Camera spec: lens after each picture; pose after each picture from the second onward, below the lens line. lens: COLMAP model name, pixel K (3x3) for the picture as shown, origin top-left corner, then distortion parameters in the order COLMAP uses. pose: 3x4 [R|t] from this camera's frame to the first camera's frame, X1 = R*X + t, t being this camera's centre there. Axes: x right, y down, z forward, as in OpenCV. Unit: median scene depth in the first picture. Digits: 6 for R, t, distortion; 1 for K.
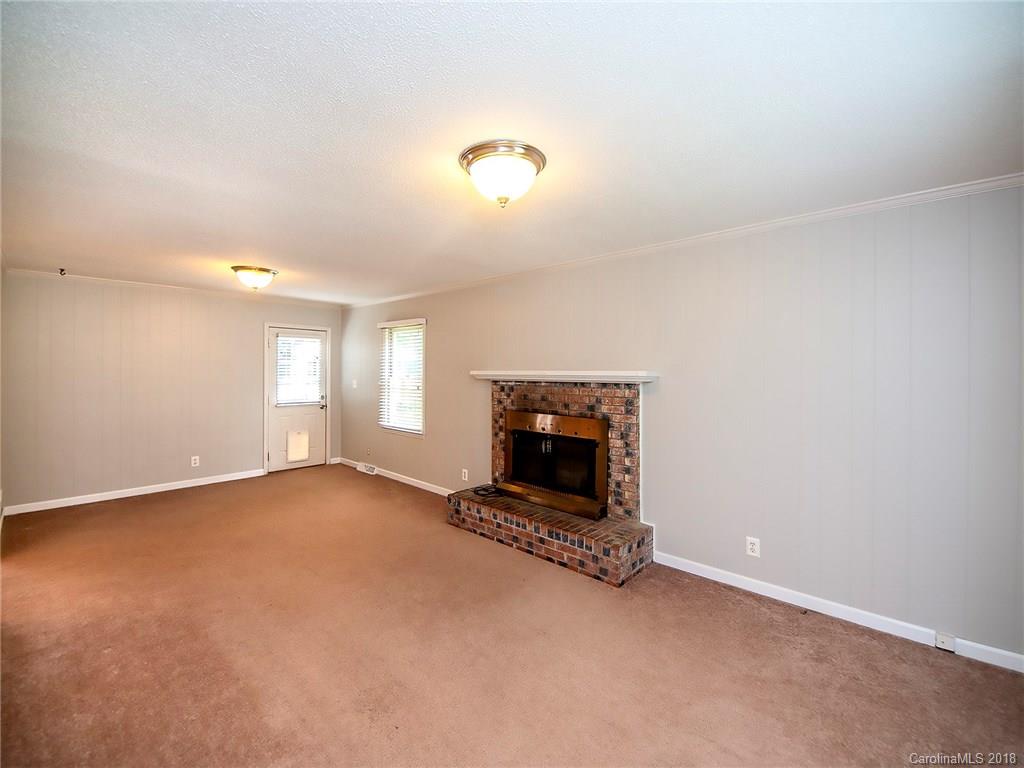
lens RADIAL K [[418.4, 0, 536.0], [0, 418.4, 375.8], [0, 0, 1]] dist [-0.010001, -0.001214]
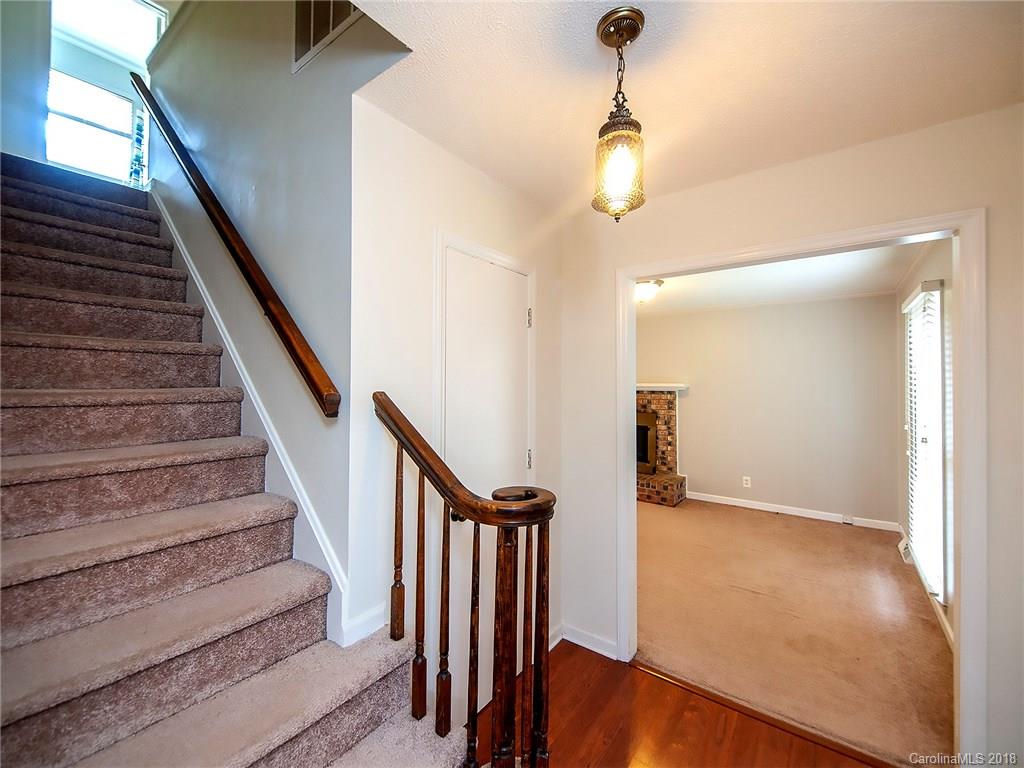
lens RADIAL K [[418.4, 0, 512.1], [0, 418.4, 382.9], [0, 0, 1]] dist [-0.010001, -0.001214]
pose [[0.997532, -0.005671, 0.069978, -0.519787], [0.006698, 0.999873, -0.014446, 0.005222], [-0.069887, 0.014879, 0.997444, -0.614956]]
